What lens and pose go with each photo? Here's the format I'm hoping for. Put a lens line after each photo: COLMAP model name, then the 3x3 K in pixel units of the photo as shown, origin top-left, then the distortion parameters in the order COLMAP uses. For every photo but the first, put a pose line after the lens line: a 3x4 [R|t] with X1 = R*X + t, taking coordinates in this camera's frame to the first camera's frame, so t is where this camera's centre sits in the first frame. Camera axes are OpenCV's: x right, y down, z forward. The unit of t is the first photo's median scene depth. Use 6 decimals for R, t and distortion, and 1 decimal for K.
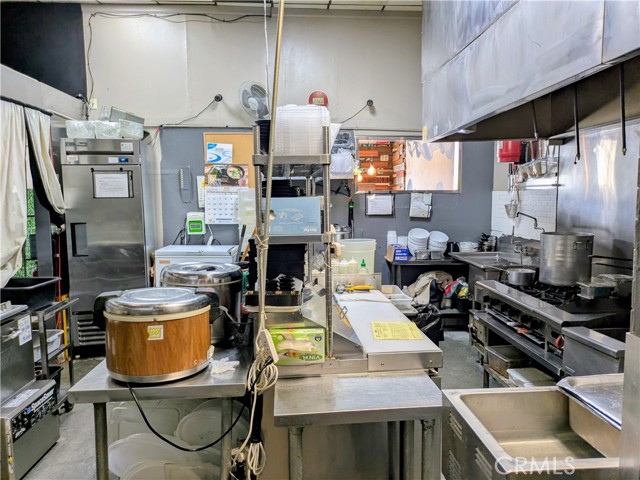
lens RADIAL K [[477.5, 0, 338.0], [0, 477.5, 245.5], [0, 0, 1]] dist [0.047990, -0.039734]
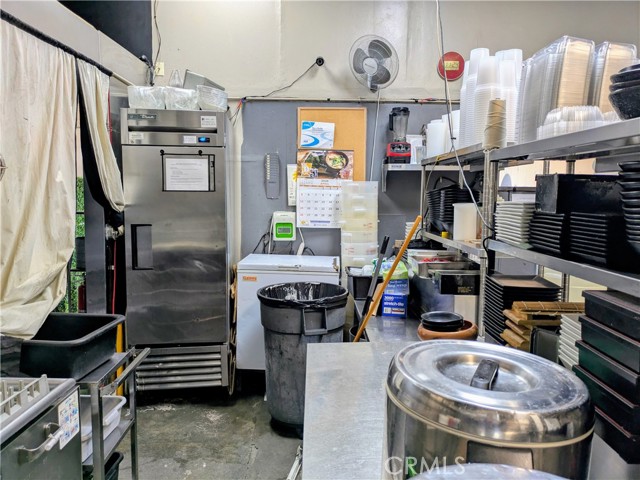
lens RADIAL K [[477.5, 0, 333.2], [0, 477.5, 238.3], [0, 0, 1]] dist [0.047990, -0.039734]
pose [[0.997174, 0.028524, -0.069506, -0.185582], [-0.028784, 0.999582, -0.002733, -0.030448], [0.069399, 0.004726, 0.997578, 0.276347]]
